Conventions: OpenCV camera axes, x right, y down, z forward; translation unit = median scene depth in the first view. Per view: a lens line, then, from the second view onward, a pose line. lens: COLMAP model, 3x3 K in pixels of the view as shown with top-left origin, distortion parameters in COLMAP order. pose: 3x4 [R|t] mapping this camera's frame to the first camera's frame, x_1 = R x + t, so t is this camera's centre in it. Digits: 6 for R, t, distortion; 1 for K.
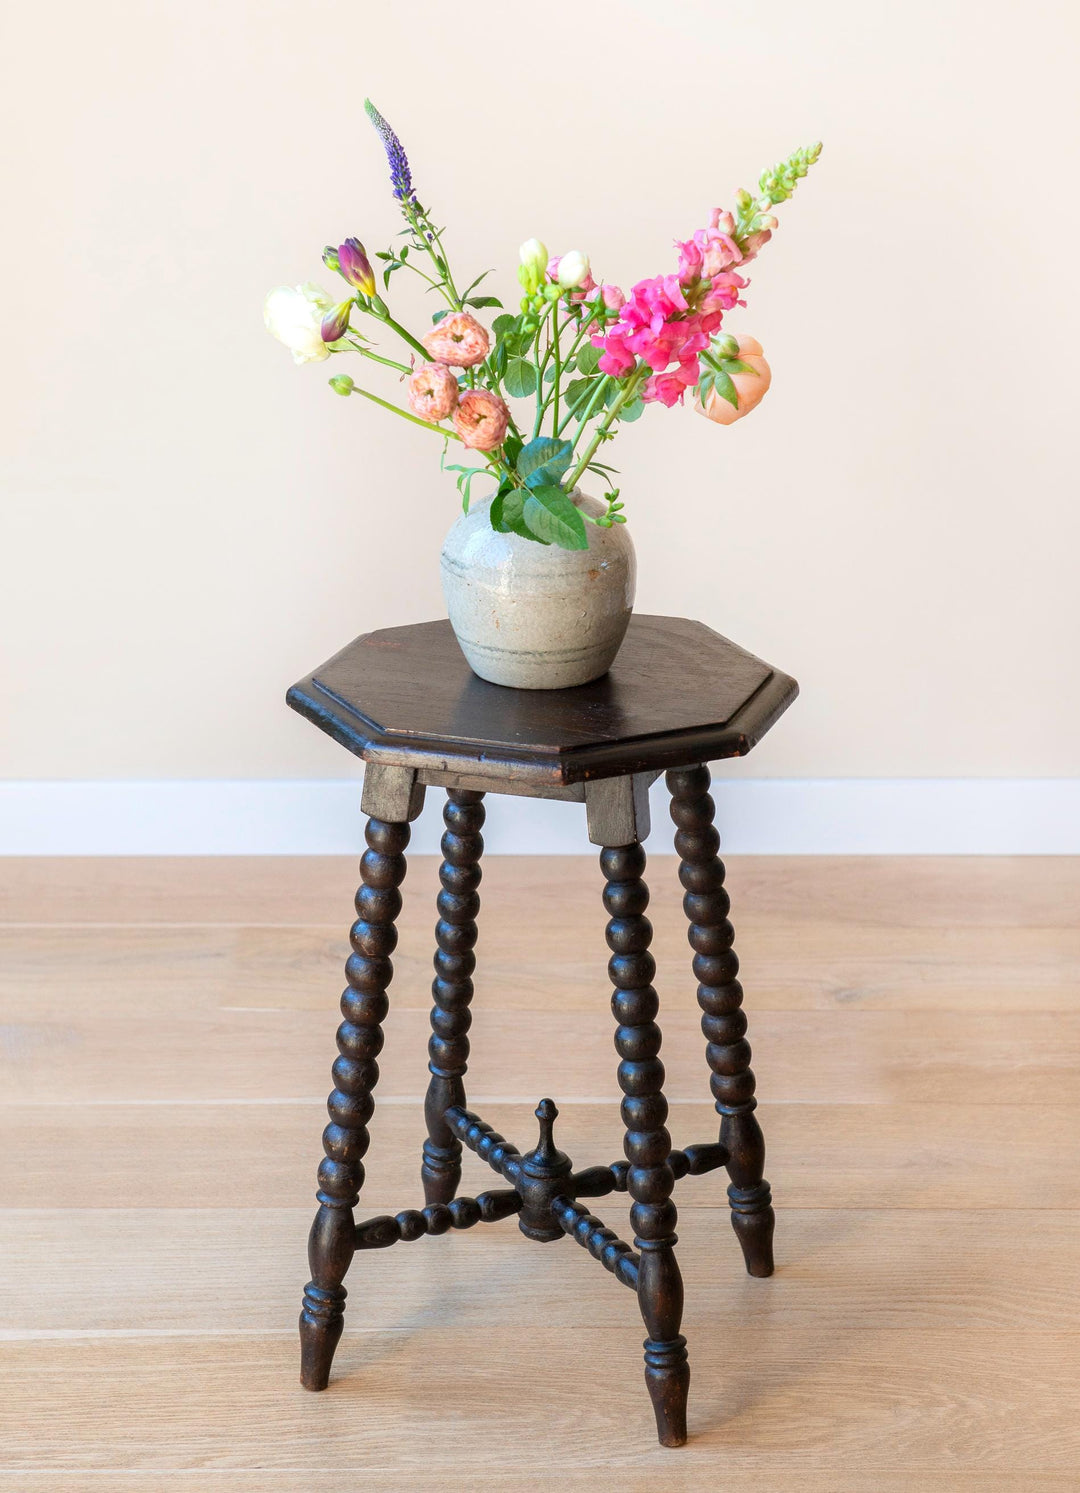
lens RADIAL K [[3145.8, 0, 575.4], [0, 3145.8, 724.8], [0, 0, 1]] dist [0.143402, 0.000000]
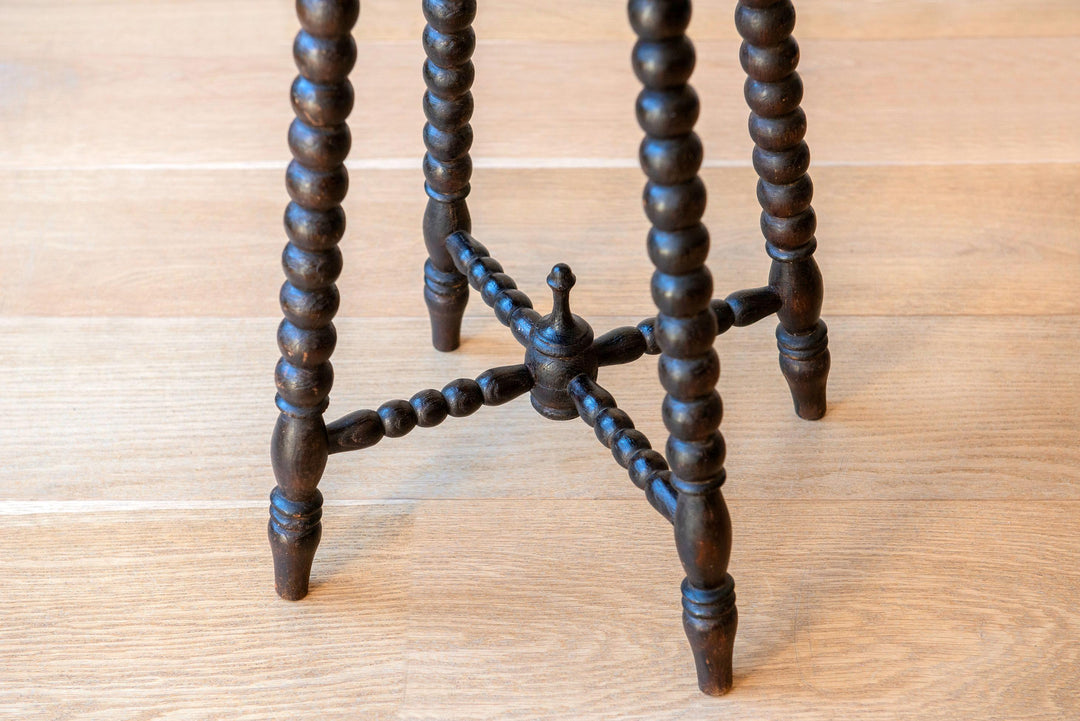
lens RADIAL K [[2002.8, 0, 562.5], [0, 2002.8, 338.9], [0, 0, 1]] dist [0.086788, 0.000000]
pose [[0.999672, -0.003893, -0.025325, 0.004142], [0.012170, 0.941932, 0.335583, -0.035356], [0.022548, -0.335781, 0.941670, 0.509995]]
